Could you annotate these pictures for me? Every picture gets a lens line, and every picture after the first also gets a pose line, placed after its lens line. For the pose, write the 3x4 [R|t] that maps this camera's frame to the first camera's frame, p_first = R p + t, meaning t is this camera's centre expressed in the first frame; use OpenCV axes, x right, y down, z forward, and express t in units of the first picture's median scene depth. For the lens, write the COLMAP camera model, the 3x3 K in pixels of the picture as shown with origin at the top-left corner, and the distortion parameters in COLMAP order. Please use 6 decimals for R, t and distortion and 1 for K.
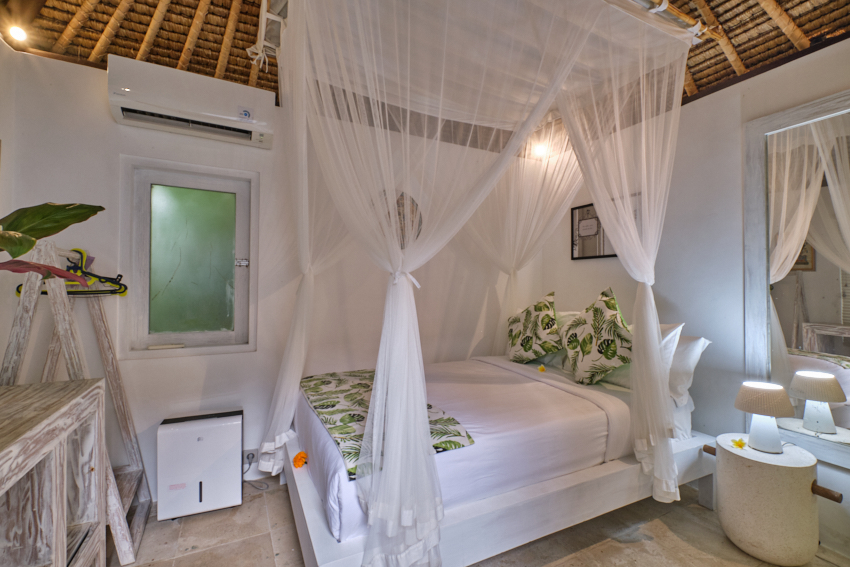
lens RADIAL K [[375.8, 0, 424.7], [0, 375.8, 282.8], [0, 0, 1]] dist [0.004656, -0.000040]
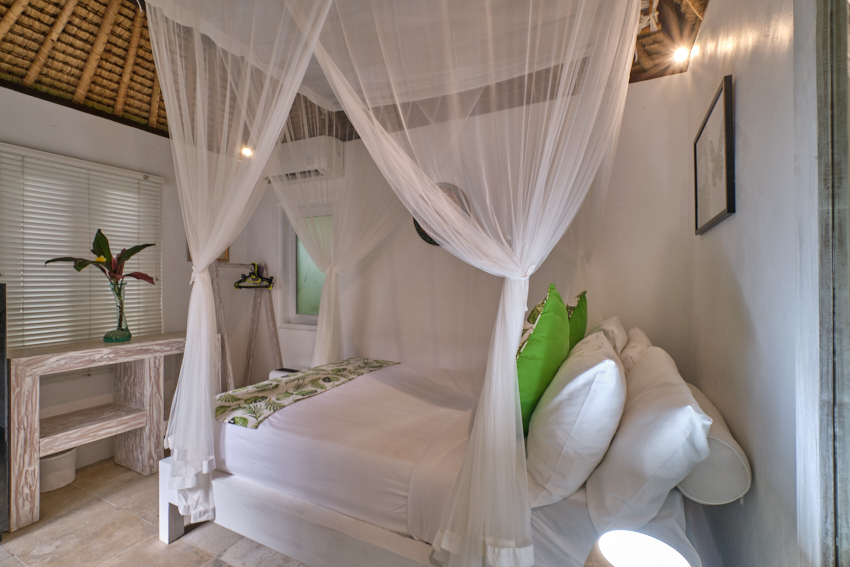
lens RADIAL K [[375.8, 0, 427.6], [0, 375.8, 284.0], [0, 0, 1]] dist [0.004656, -0.000040]
pose [[0.599277, -0.005965, -0.800519, 0.945162], [0.004148, 0.999982, -0.004346, 0.019603], [0.800531, -0.000716, 0.599291, 0.558321]]
